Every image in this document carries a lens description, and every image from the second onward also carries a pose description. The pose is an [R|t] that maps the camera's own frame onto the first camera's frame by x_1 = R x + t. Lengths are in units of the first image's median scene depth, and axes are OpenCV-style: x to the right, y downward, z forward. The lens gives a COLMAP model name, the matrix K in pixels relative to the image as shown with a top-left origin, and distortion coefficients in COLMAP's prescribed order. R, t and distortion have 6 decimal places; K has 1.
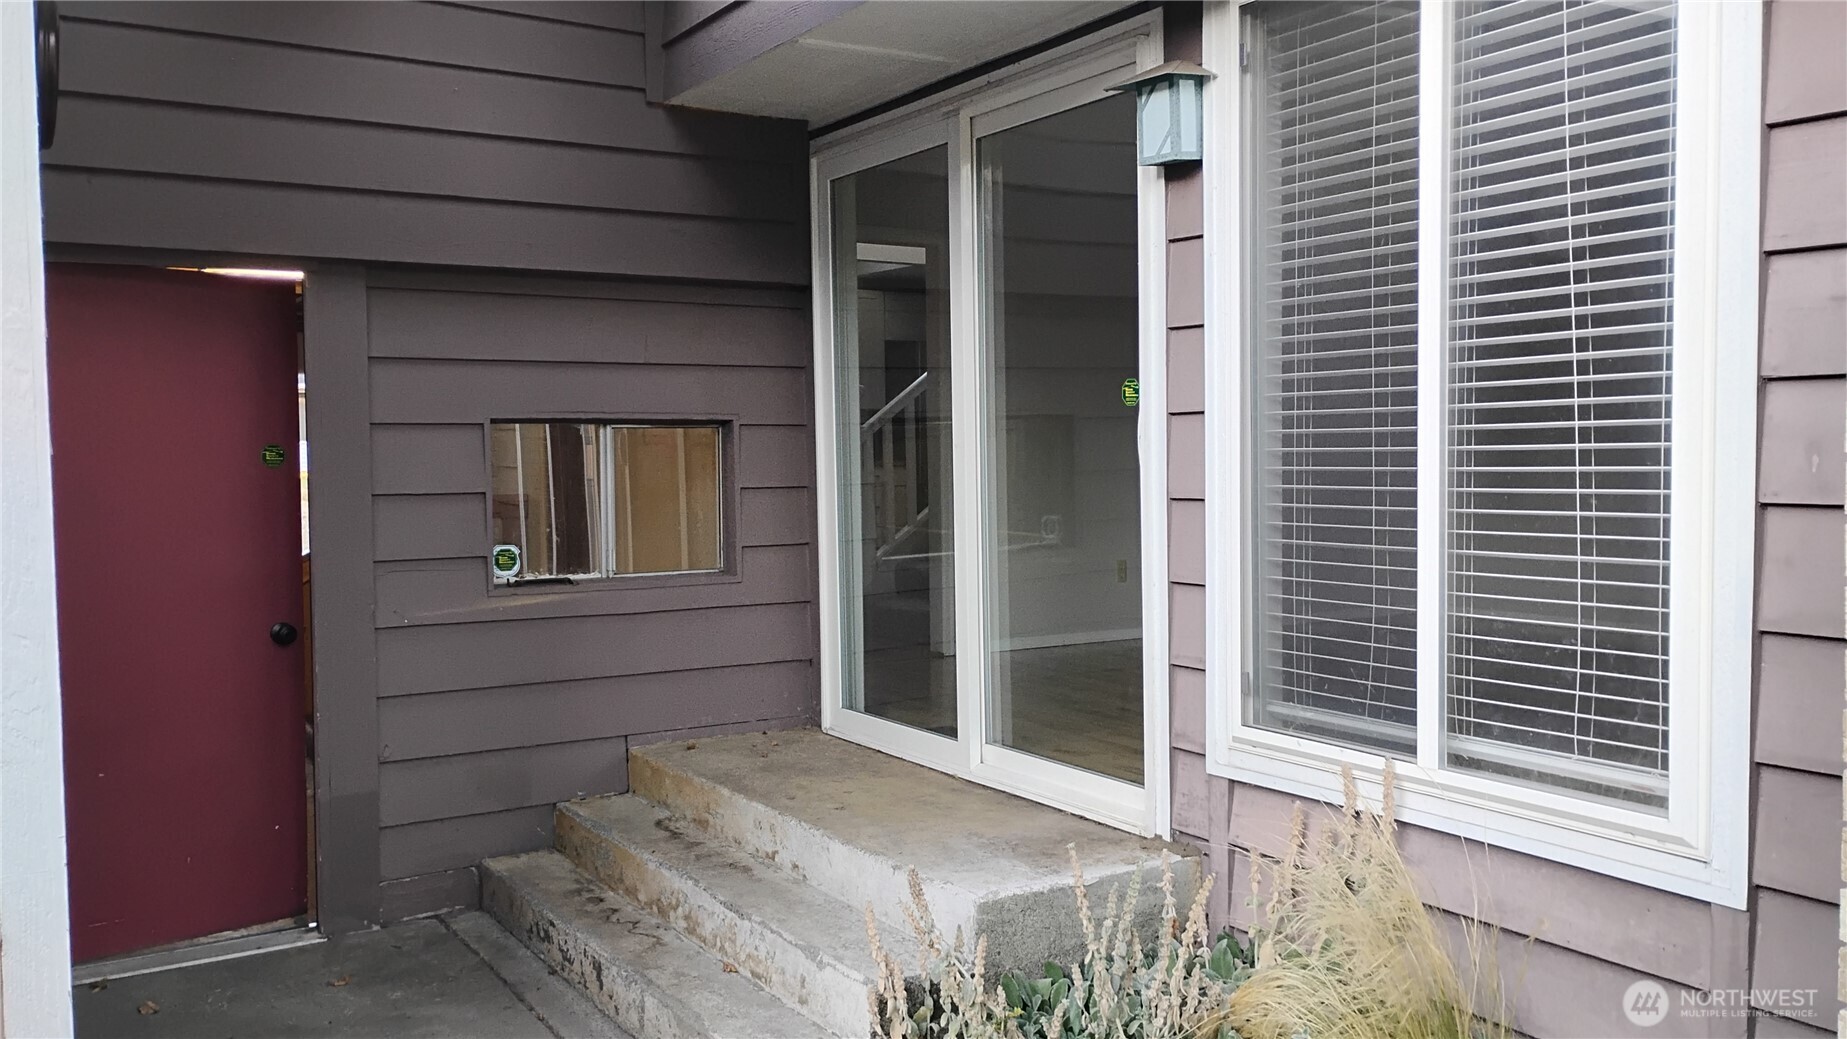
lens RADIAL K [[1518.8, 0, 914.5], [0, 1518.8, 510.3], [0, 0, 1]] dist [0.054572, -0.048950]
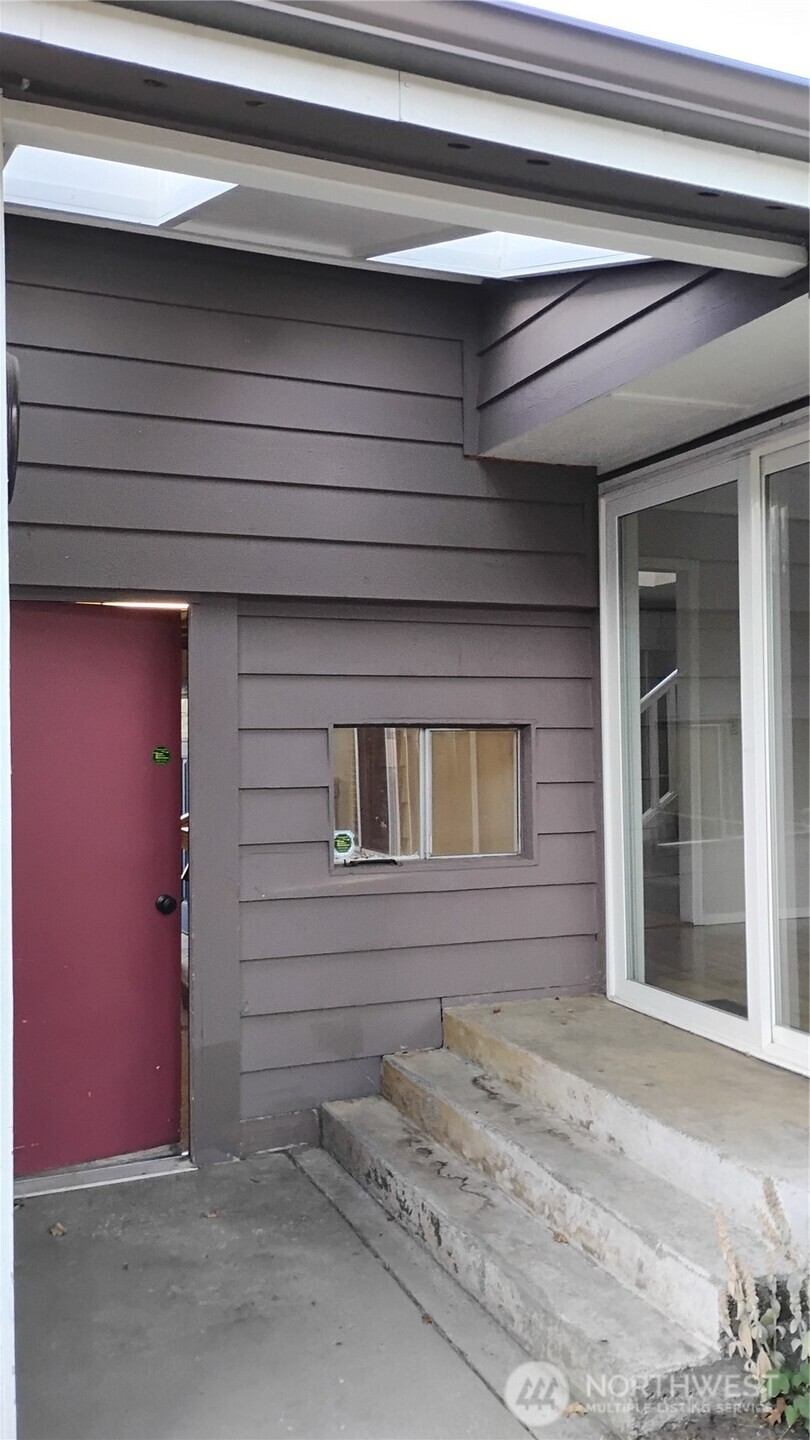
lens RADIAL K [[1184.1, 0, 403.2], [0, 1184.1, 720.9], [0, 0, 1]] dist [0.054572, -0.048950]
pose [[0.986306, 0.002576, -0.164904, -0.079806], [-0.010612, 0.998797, -0.047864, -0.020893], [0.164582, 0.048959, 0.985148, 0.112236]]
